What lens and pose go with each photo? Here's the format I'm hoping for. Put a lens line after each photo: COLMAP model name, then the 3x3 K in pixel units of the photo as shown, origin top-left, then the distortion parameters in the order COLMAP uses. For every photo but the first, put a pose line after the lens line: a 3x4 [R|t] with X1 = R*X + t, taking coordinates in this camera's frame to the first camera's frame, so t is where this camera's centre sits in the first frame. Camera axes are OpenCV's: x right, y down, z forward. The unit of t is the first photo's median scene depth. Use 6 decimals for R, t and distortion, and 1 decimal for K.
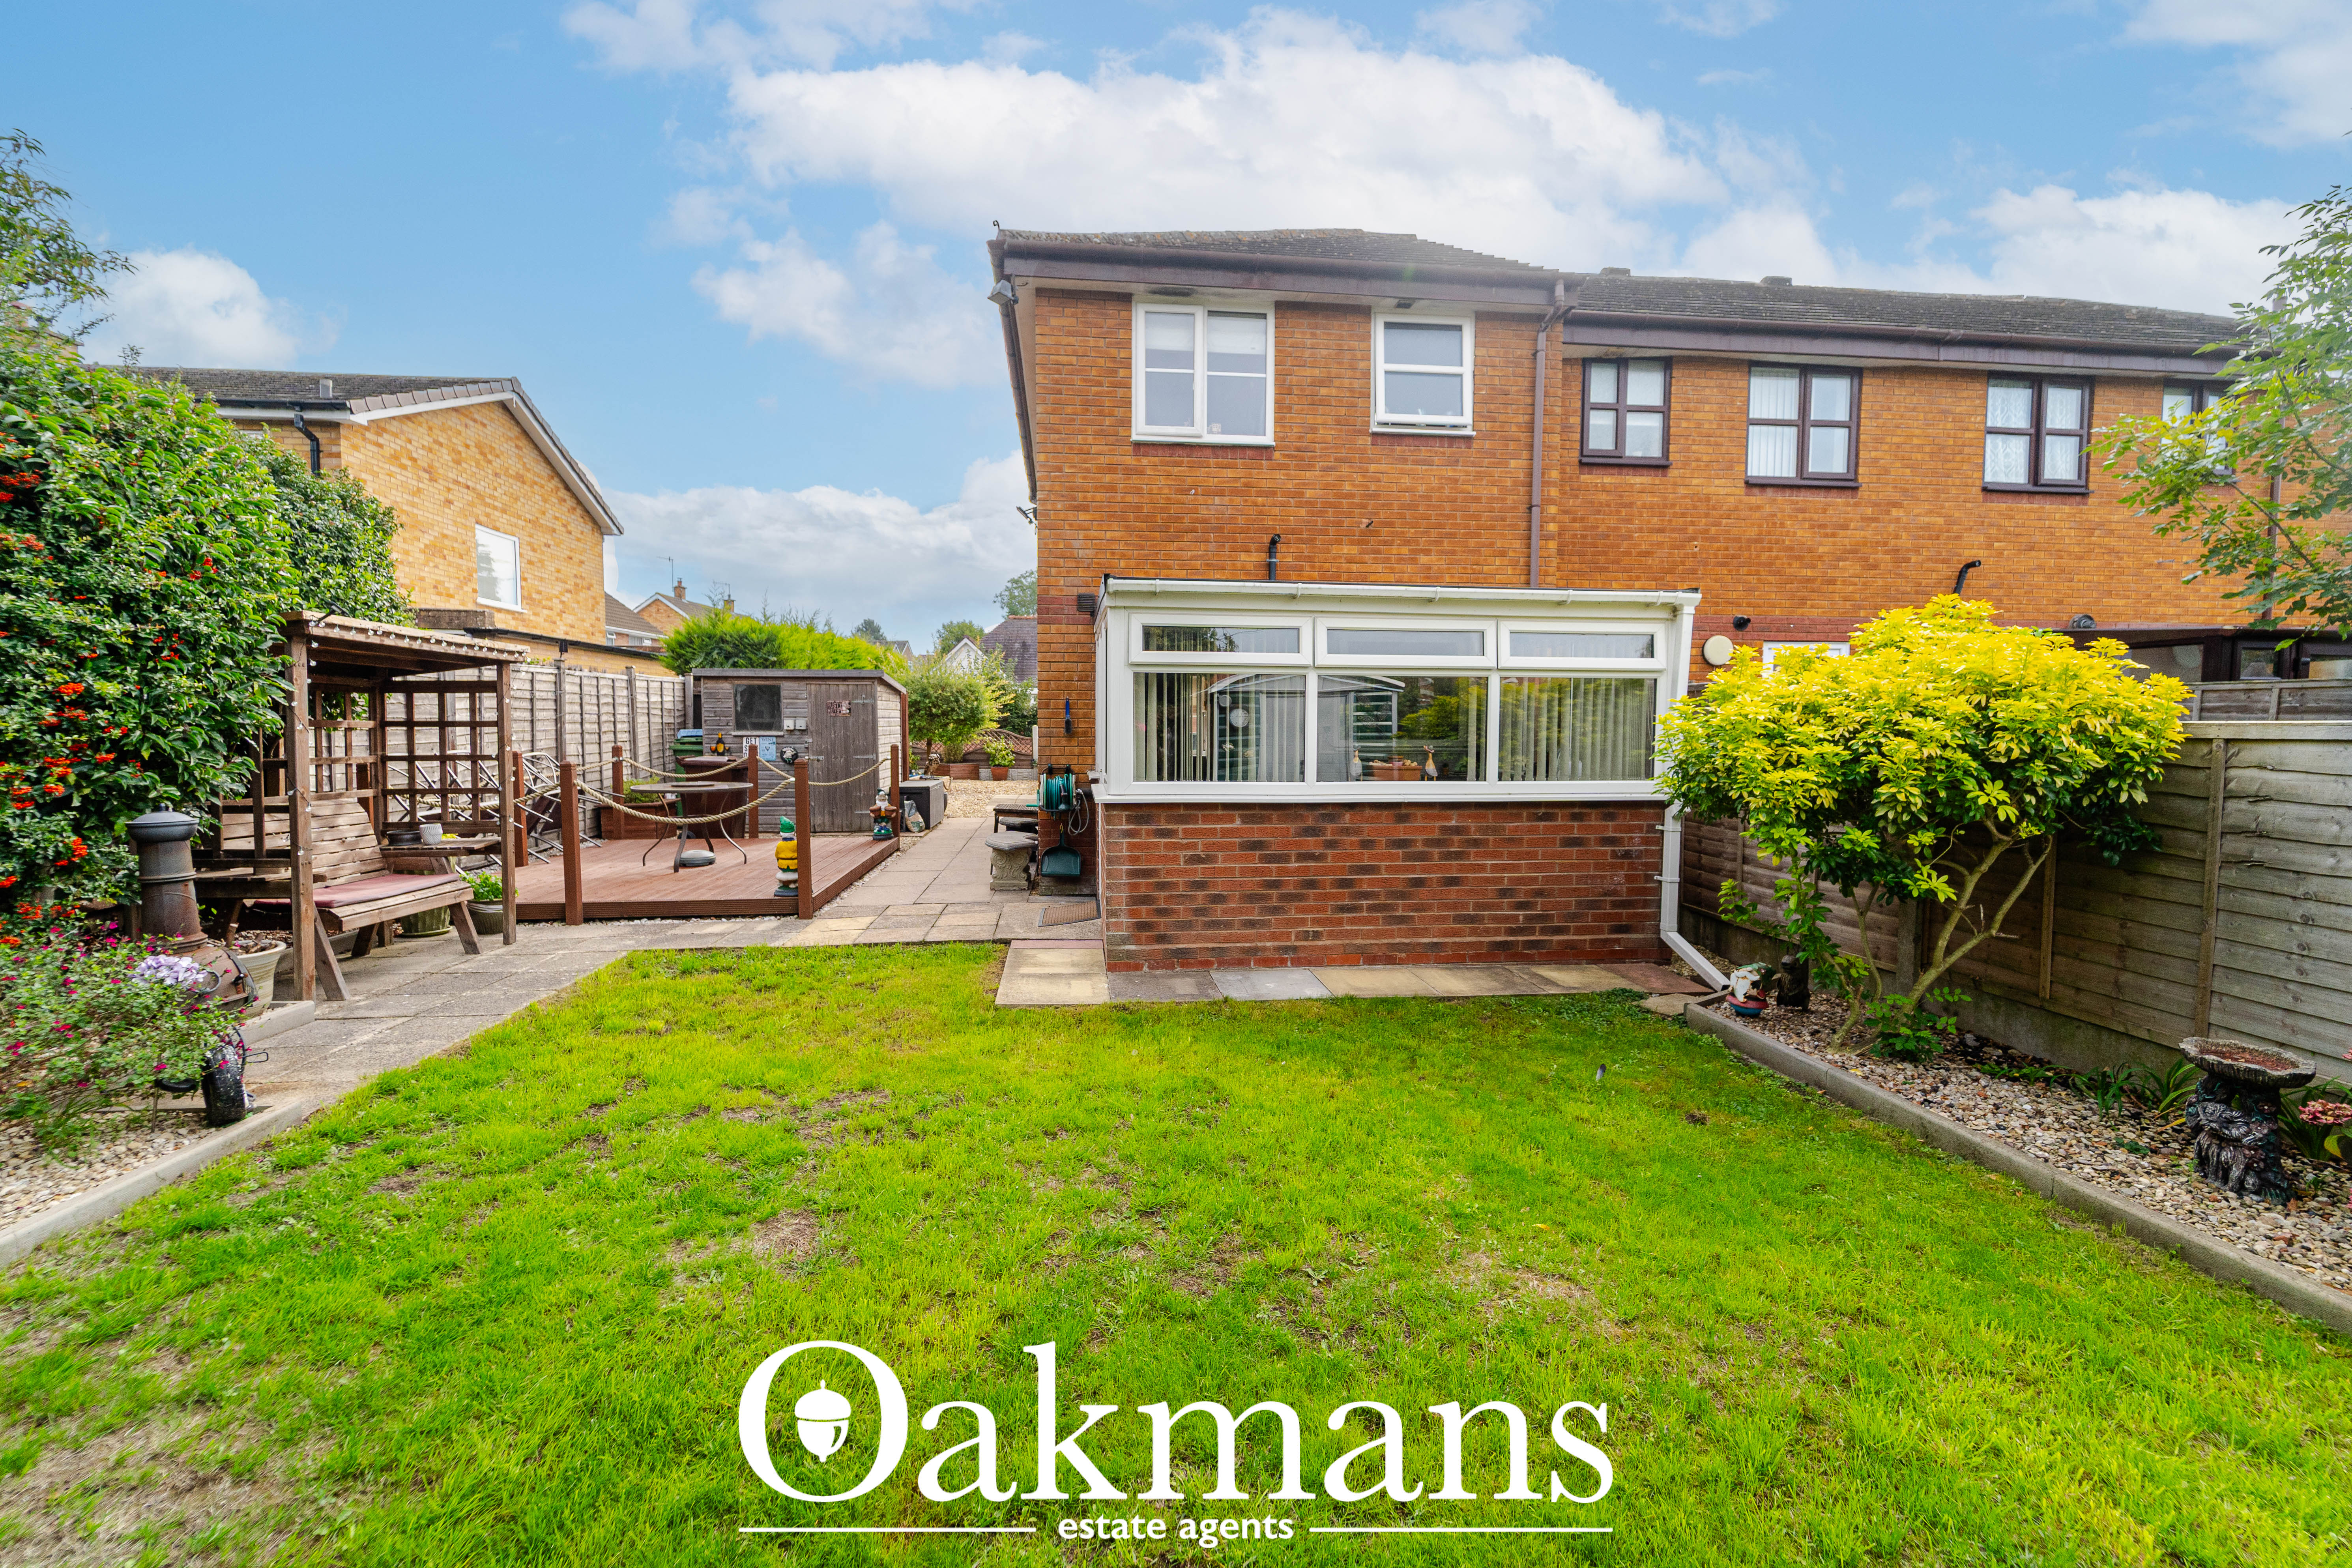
lens RADIAL K [[941.2, 0, 1186.7], [0, 941.2, 778.6], [0, 0, 1]] dist [0.004559, -0.003356]
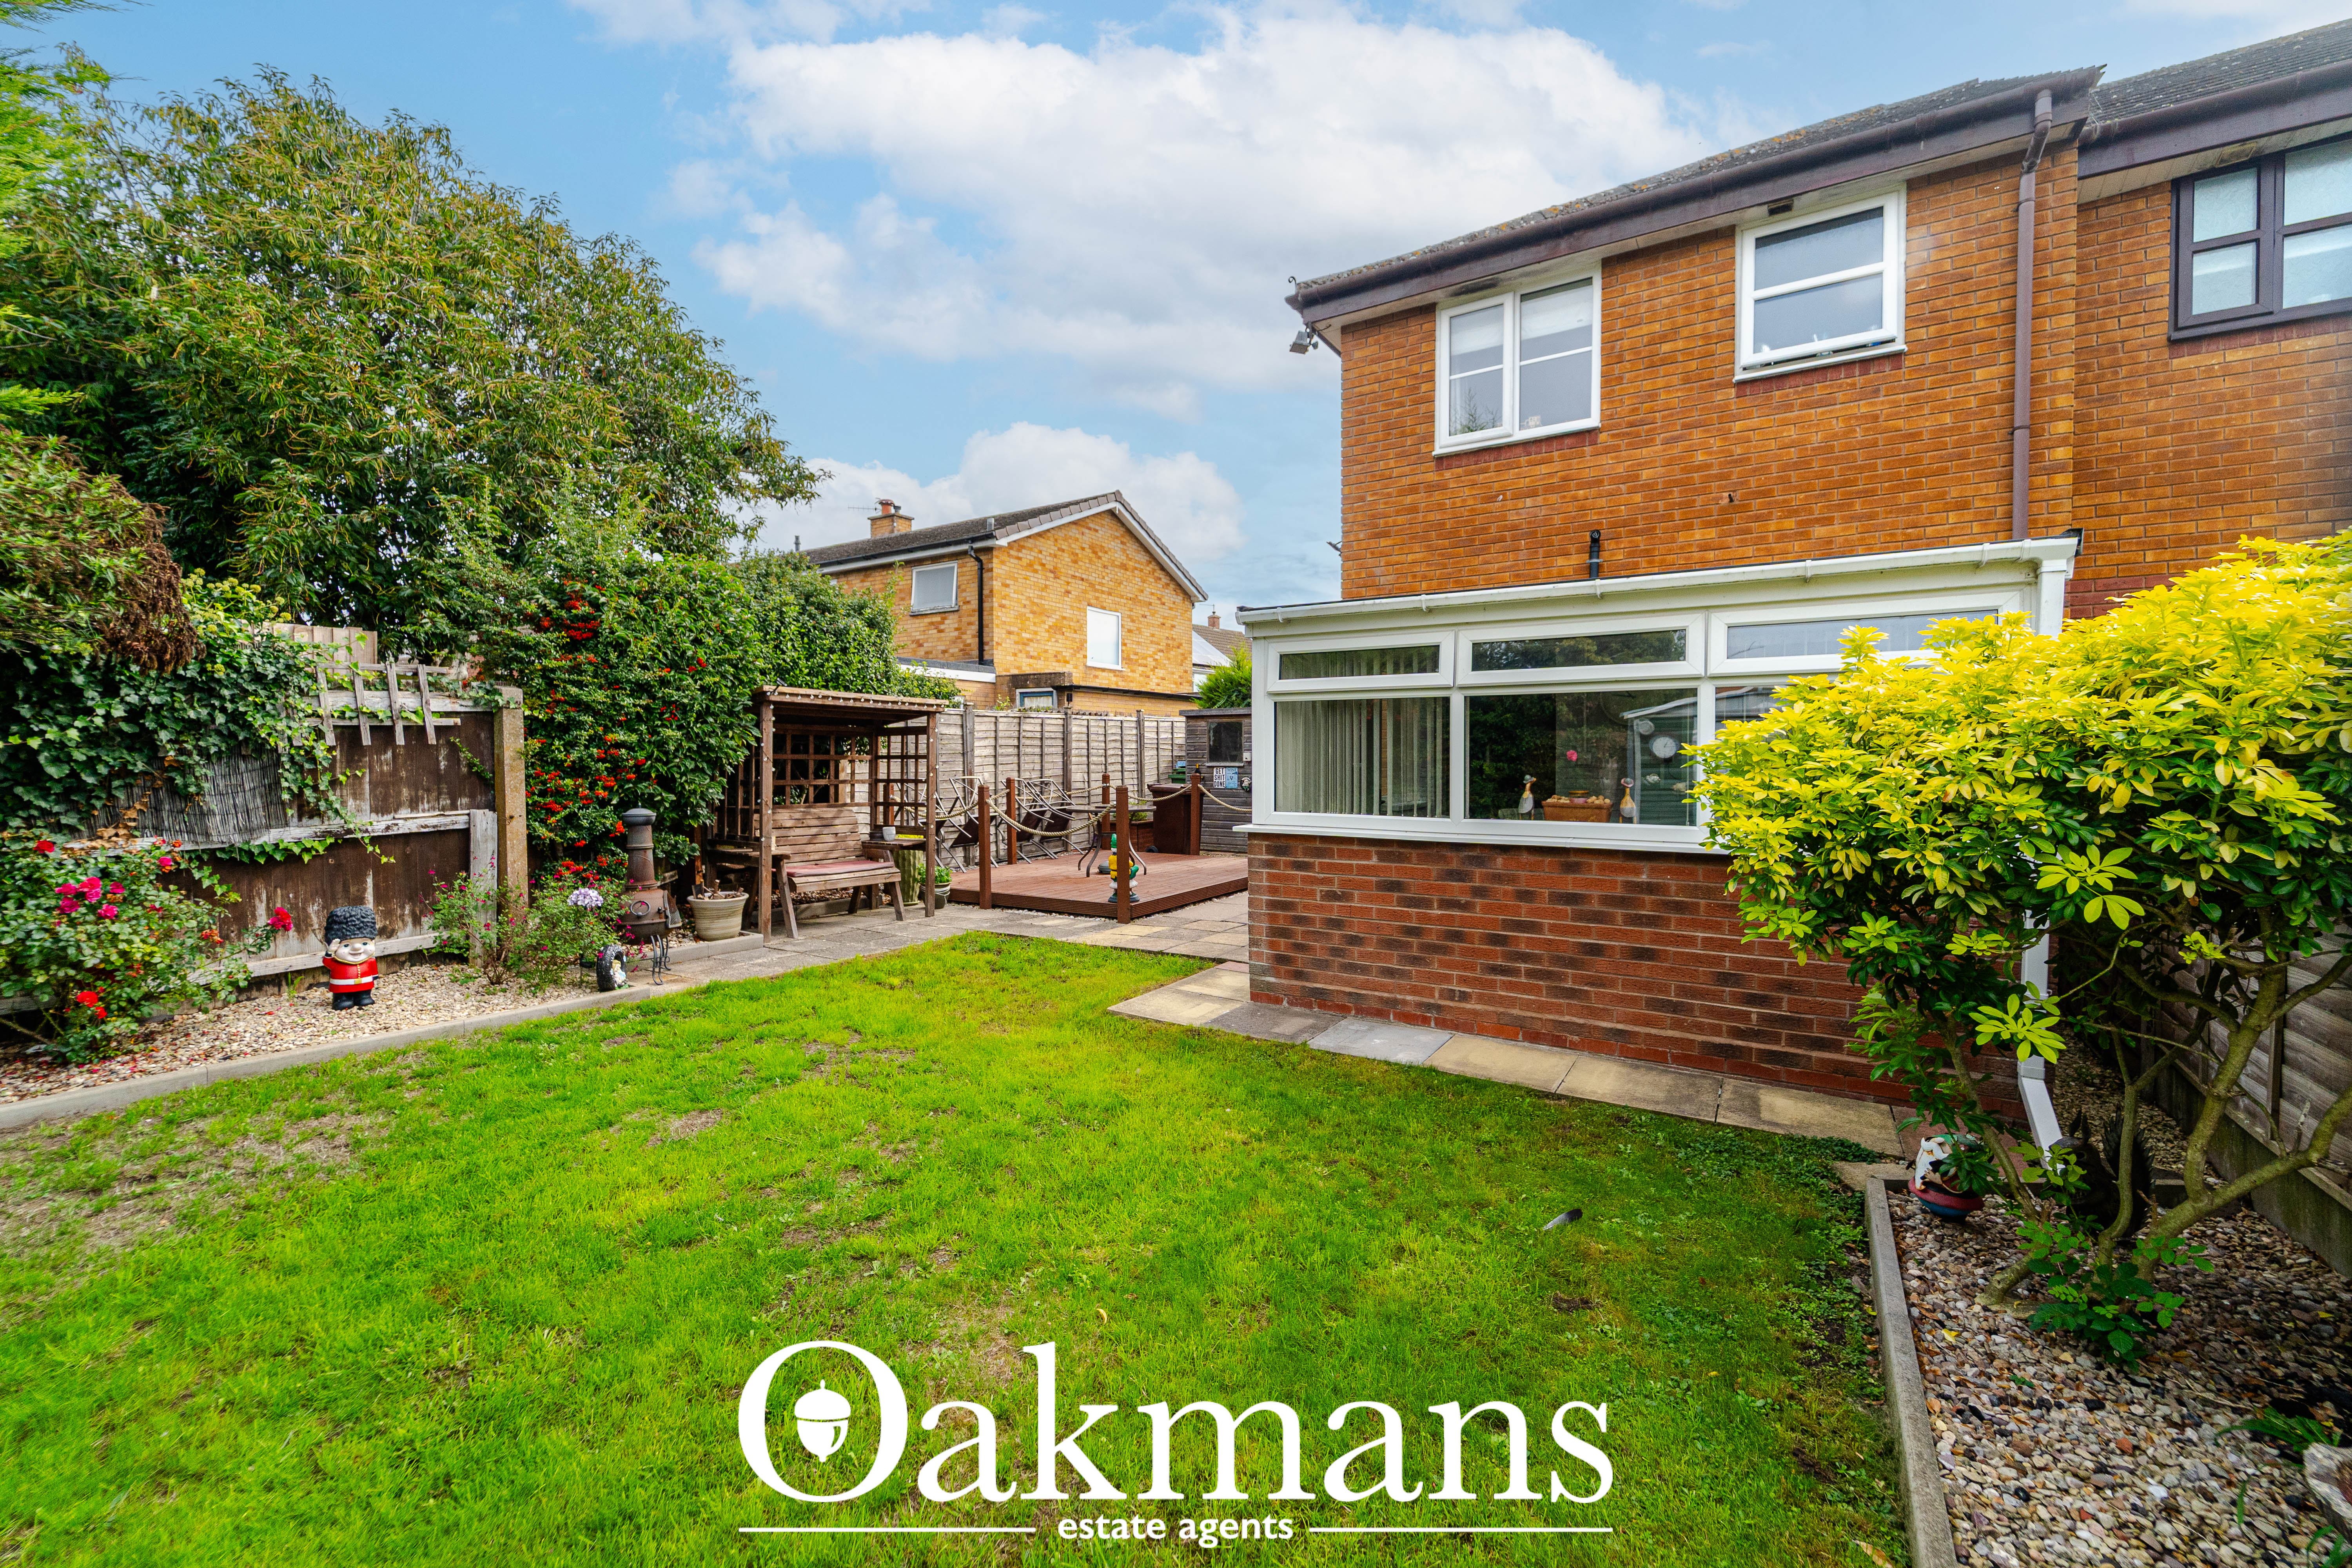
lens RADIAL K [[941.2, 0, 1186.7], [0, 941.2, 778.6], [0, 0, 1]] dist [0.004559, -0.003356]
pose [[0.787245, 0.009044, -0.616574, 0.426689], [-0.030189, 0.999259, -0.023889, -0.004379], [0.615901, 0.037421, 0.786934, 0.143296]]
